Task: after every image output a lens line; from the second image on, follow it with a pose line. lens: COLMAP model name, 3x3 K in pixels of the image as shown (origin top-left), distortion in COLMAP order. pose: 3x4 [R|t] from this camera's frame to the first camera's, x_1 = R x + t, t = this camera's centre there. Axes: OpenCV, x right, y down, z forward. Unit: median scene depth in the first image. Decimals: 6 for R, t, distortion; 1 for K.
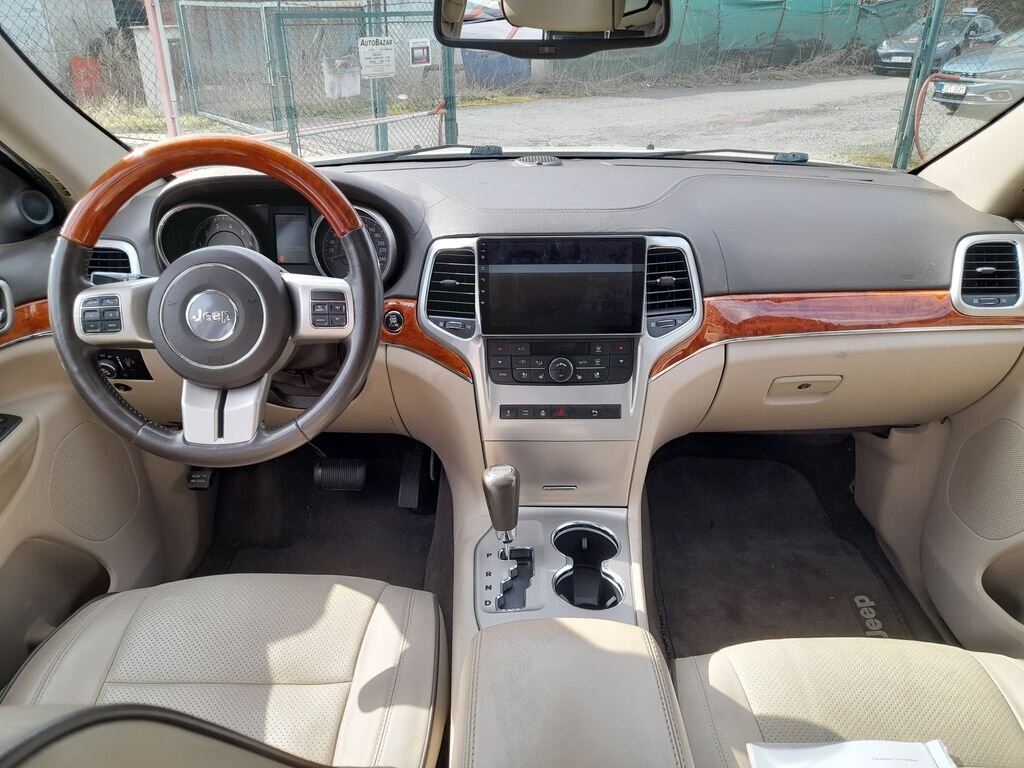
lens RADIAL K [[765.5, 0, 516.1], [0, 765.5, 383.0], [0, 0, 1]] dist [0.096084, -0.093230]
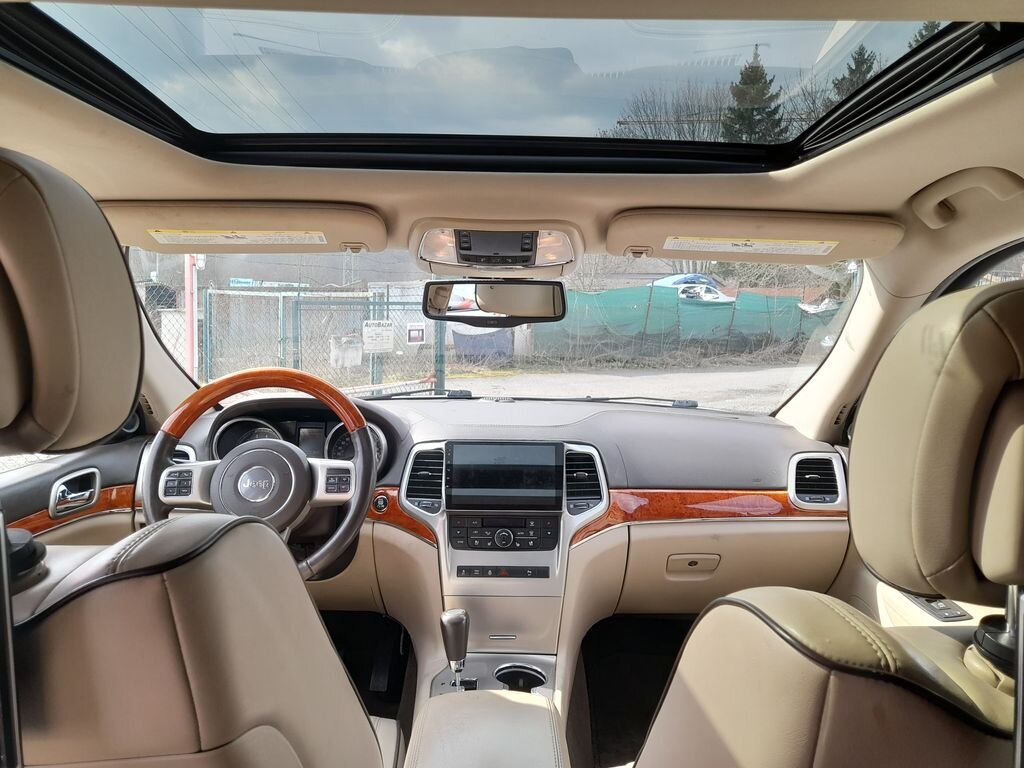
lens RADIAL K [[765.5, 0, 516.1], [0, 765.5, 383.0], [0, 0, 1]] dist [0.096084, -0.093230]
pose [[0.999626, 0.021271, 0.017169, 0.049899], [-0.014255, 0.941558, -0.336548, 0.174458], [-0.023324, 0.336177, 0.941510, -0.348676]]
